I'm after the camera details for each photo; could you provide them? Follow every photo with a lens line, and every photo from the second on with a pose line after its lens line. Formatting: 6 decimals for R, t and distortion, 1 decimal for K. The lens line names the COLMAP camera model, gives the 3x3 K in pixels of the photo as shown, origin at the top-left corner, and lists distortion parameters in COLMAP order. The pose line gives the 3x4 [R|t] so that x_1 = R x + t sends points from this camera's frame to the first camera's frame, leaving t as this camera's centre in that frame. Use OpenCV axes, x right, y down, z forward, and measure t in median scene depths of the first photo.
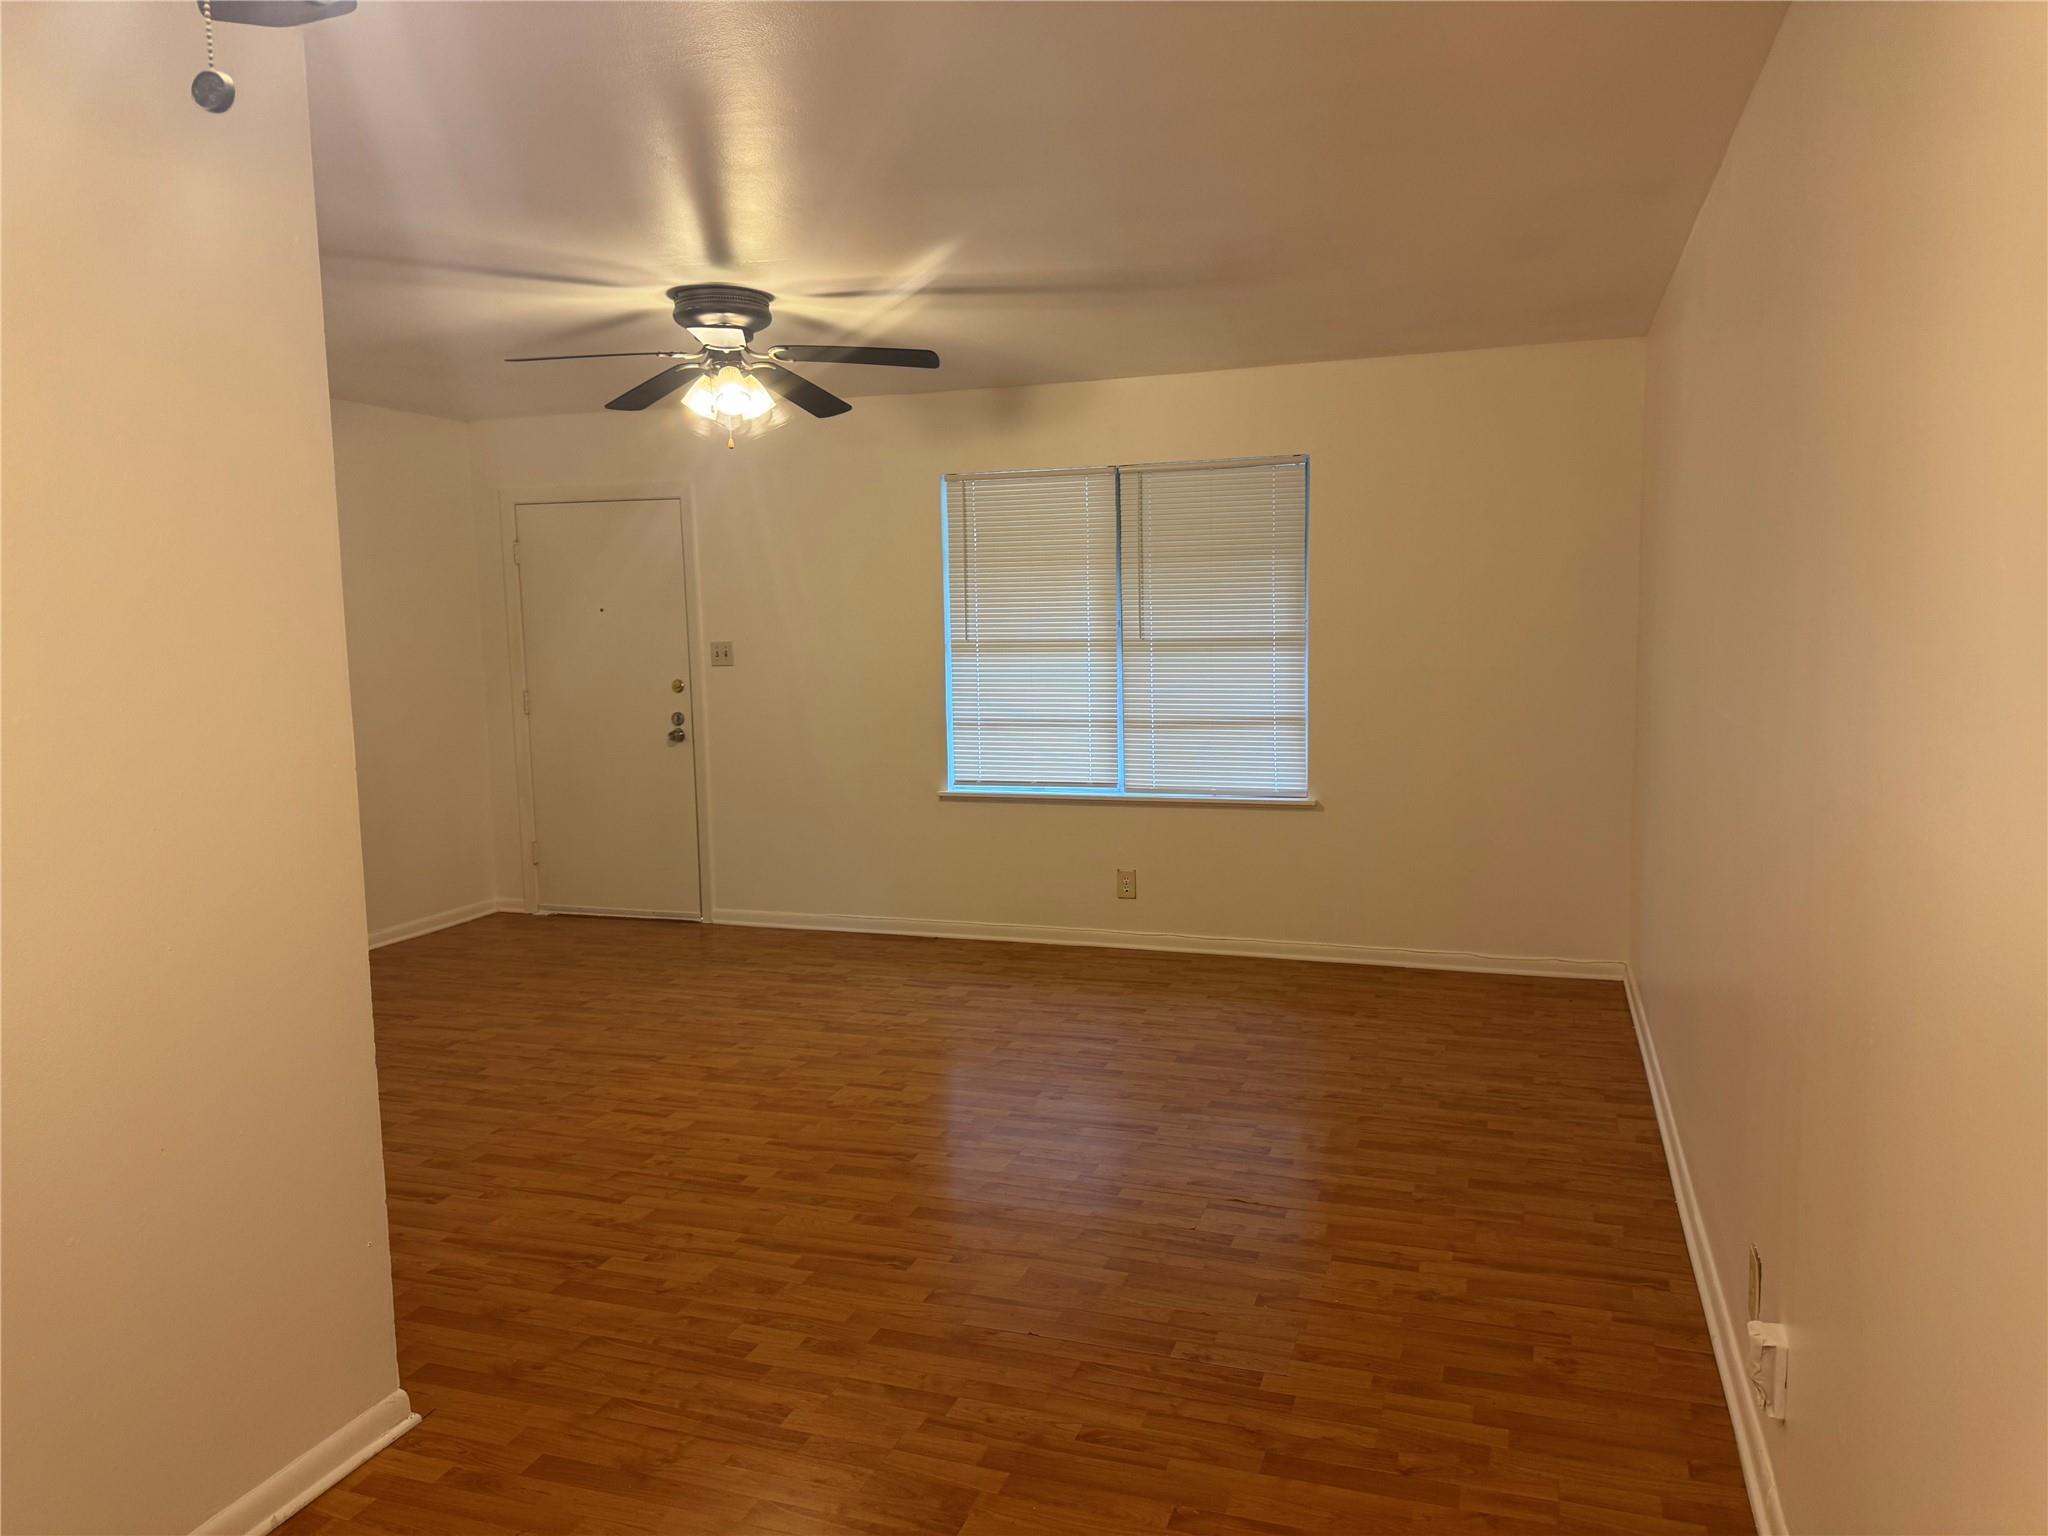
lens RADIAL K [[1442.4, 0, 1038.8], [0, 1442.4, 718.0], [0, 0, 1]] dist [0.121635, -0.187536]
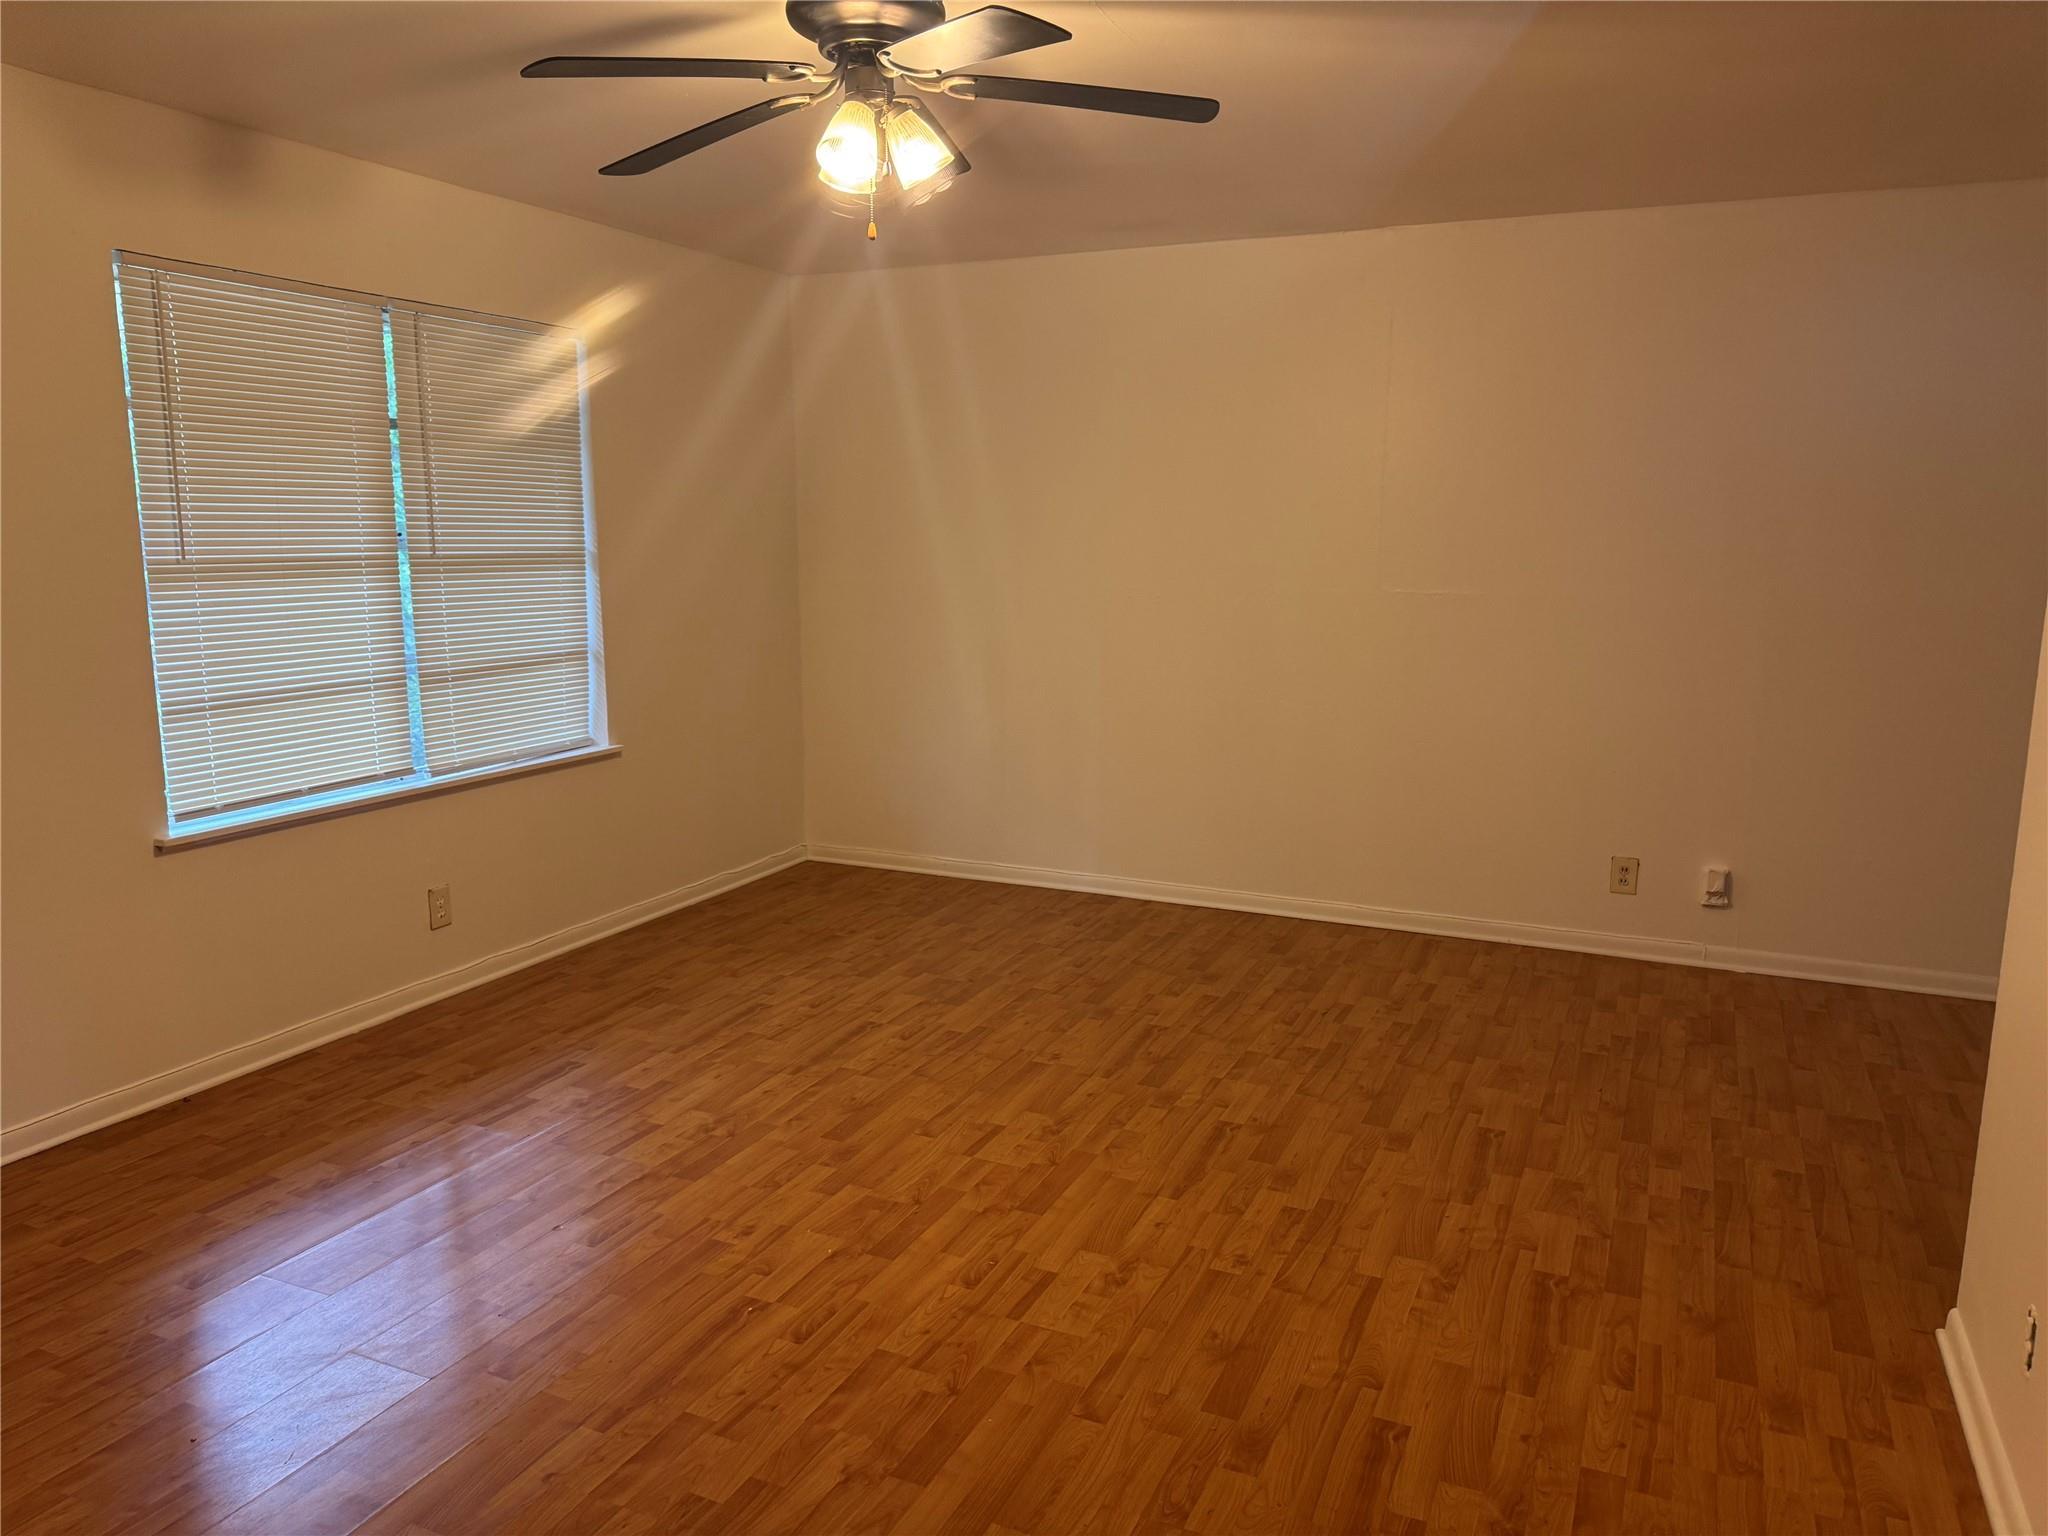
lens RADIAL K [[1442.4, 0, 1038.8], [0, 1442.4, 718.0], [0, 0, 1]] dist [0.121635, -0.187536]
pose [[0.093663, -0.114831, 0.988960, -0.828158], [0.066395, 0.991835, 0.108877, -0.046837], [-0.993388, 0.055464, 0.100523, 0.869898]]
